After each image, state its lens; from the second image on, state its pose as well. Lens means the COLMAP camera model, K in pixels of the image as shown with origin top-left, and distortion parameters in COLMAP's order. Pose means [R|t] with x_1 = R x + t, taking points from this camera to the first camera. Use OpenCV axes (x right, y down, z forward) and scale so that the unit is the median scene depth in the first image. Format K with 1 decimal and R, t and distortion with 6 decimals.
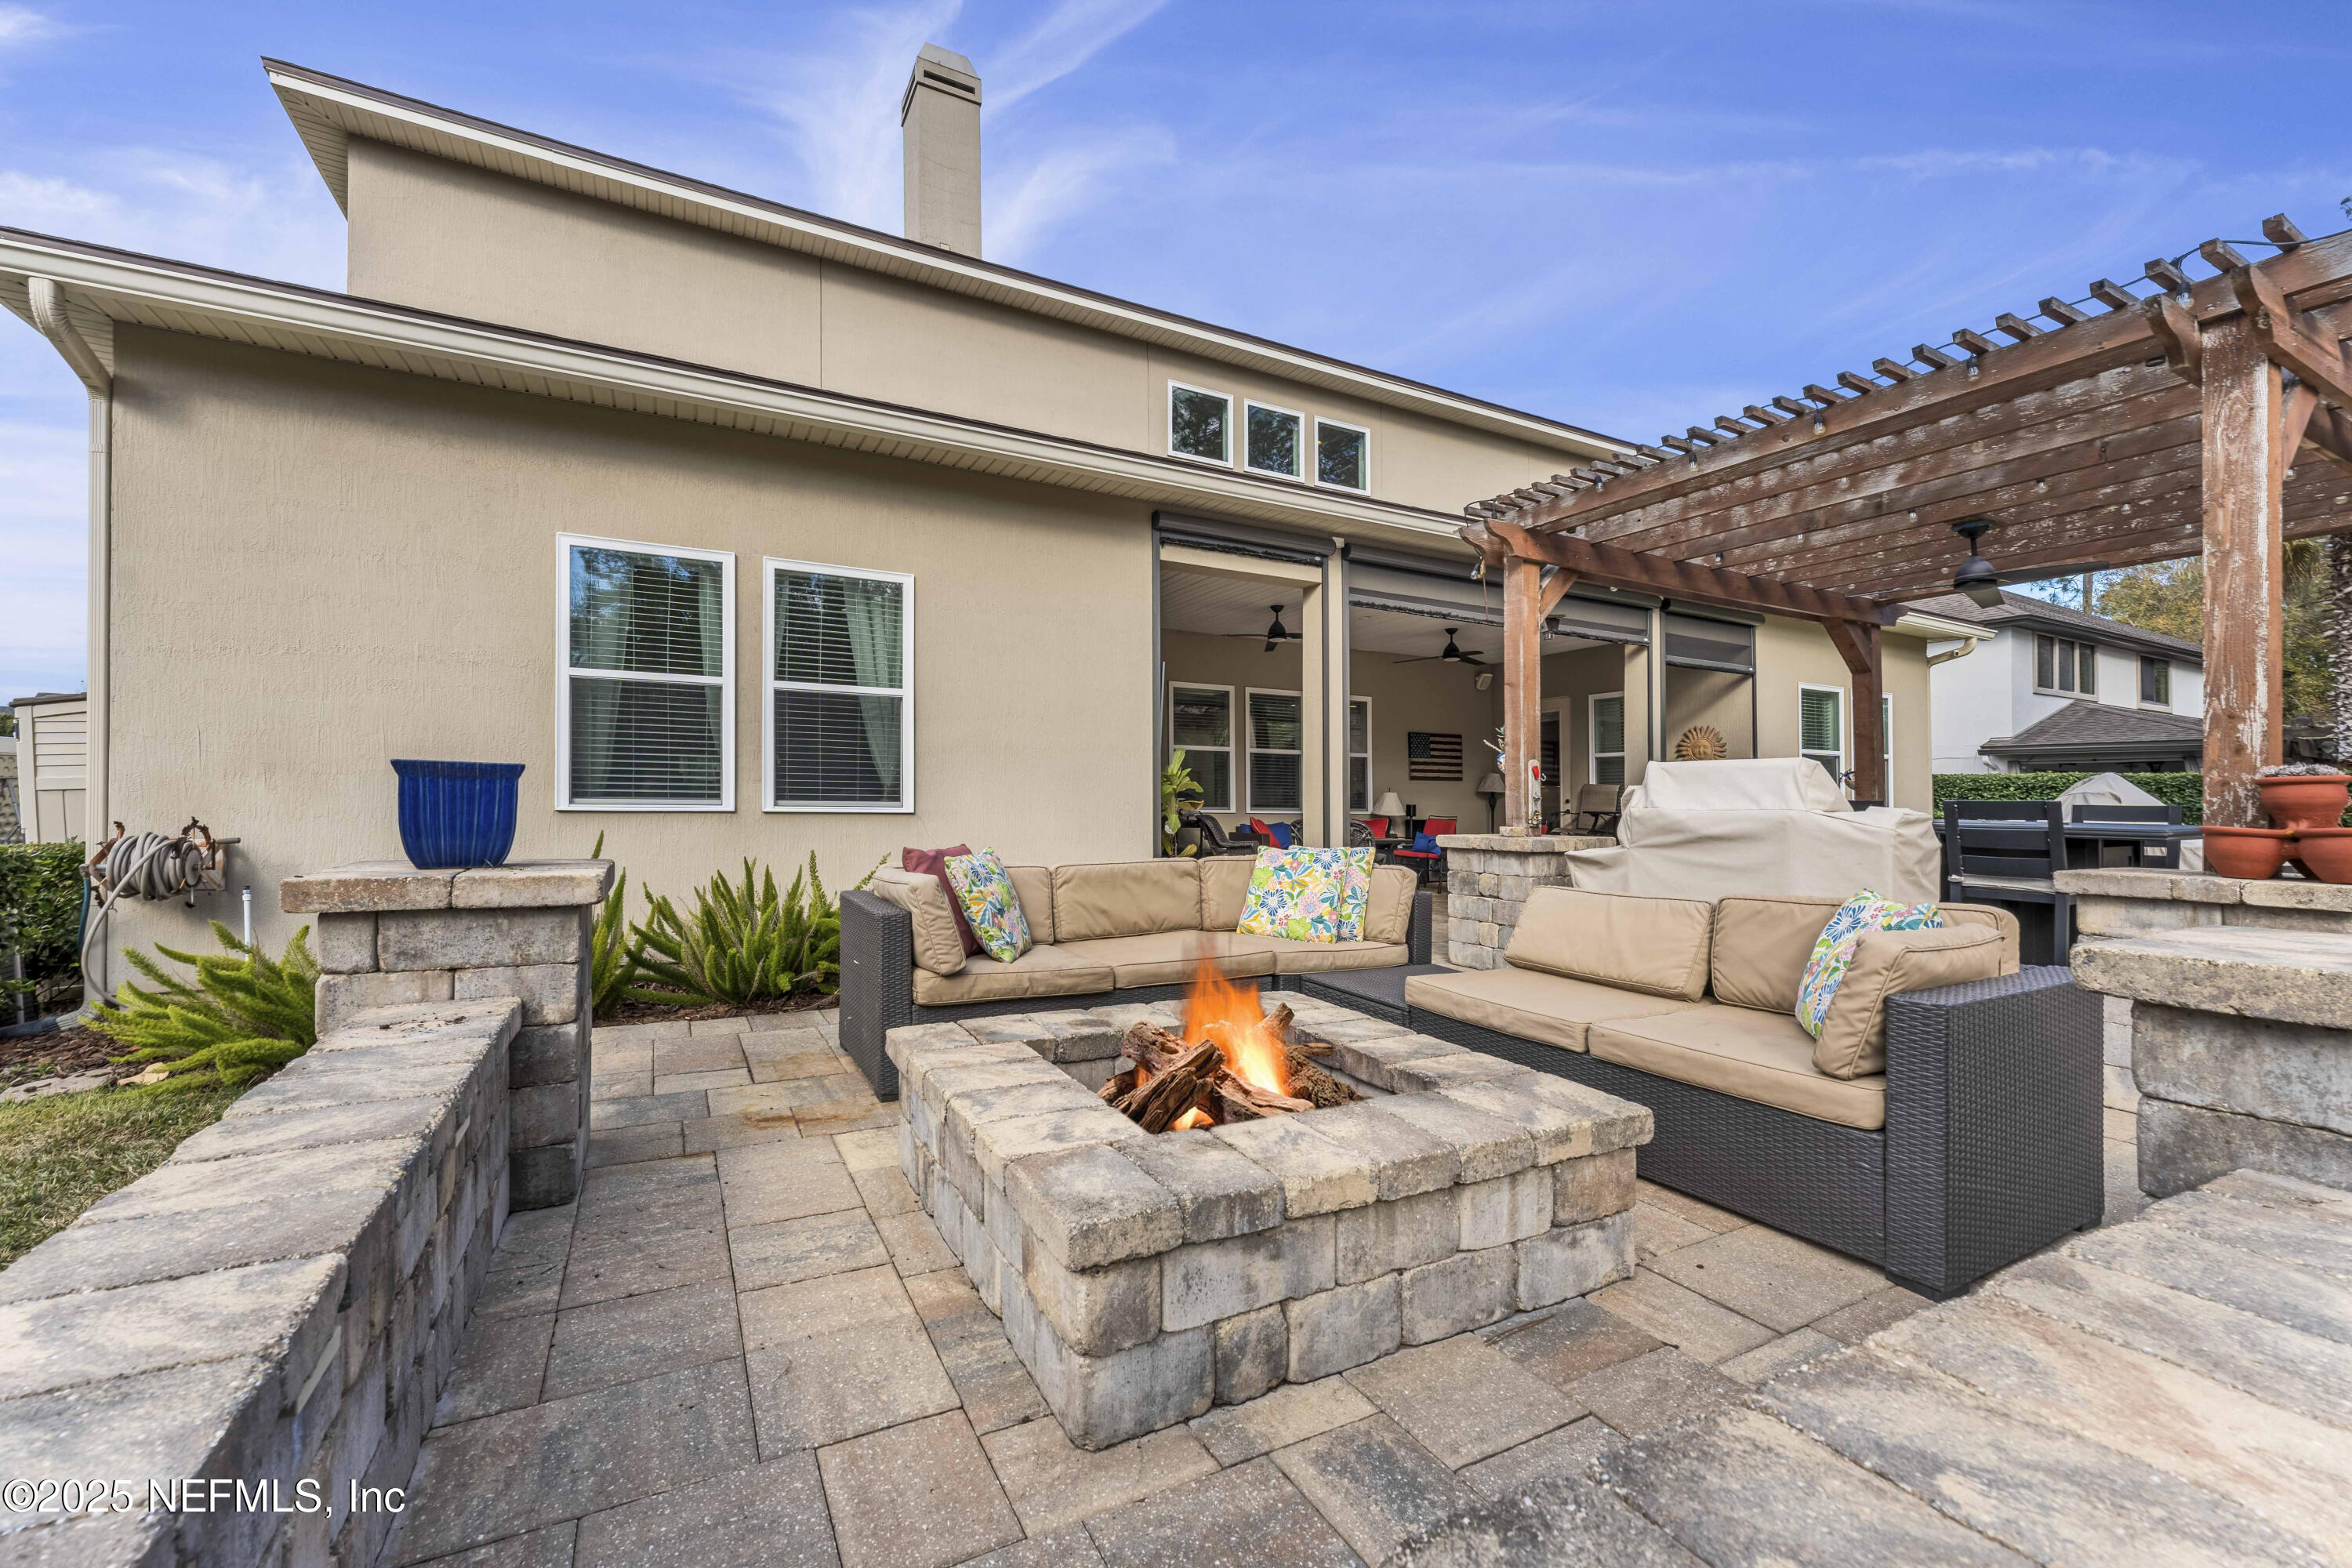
lens RADIAL K [[950.9, 0, 1170.2], [0, 950.9, 789.5], [0, 0, 1]] dist [-0.001893, 0.000070]
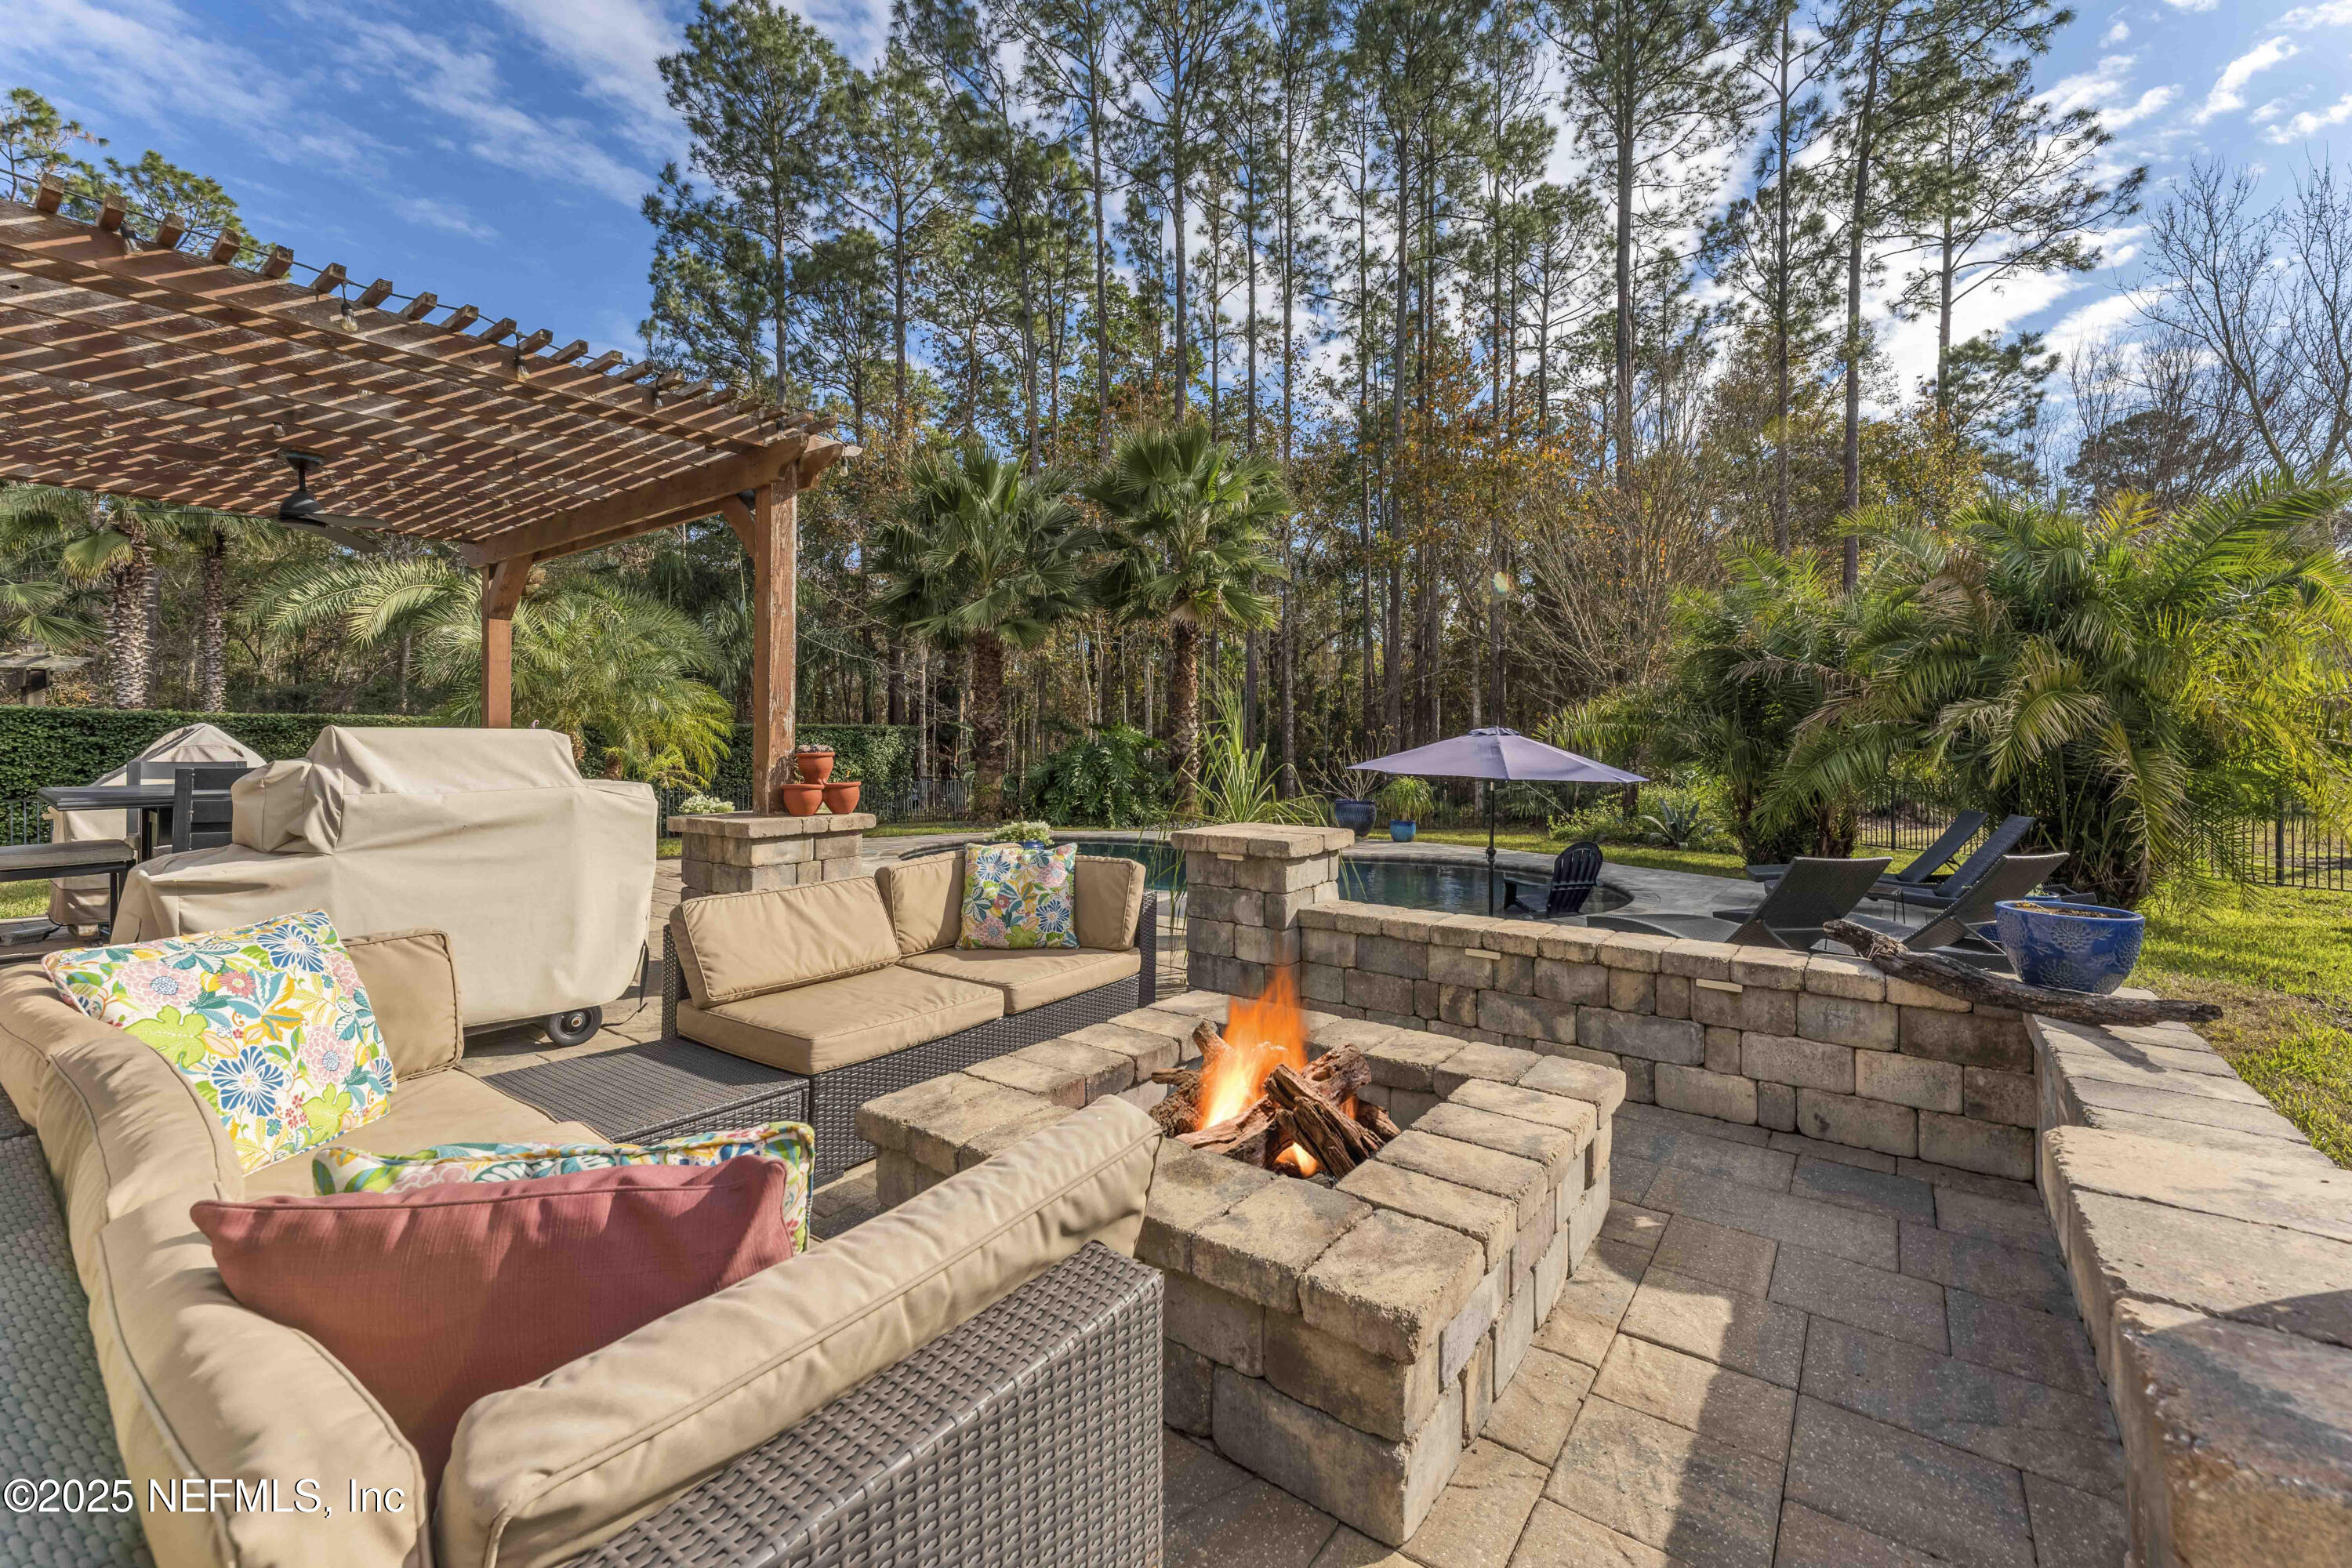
lens RADIAL K [[950.9, 0, 1173.9], [0, 950.9, 773.5], [0, 0, 1]] dist [-0.001893, 0.000070]
pose [[-0.433655, -0.017926, 0.900900, -0.748320], [-0.007896, 0.999839, 0.016094, -0.038221], [-0.901044, -0.000134, -0.433727, 1.473206]]
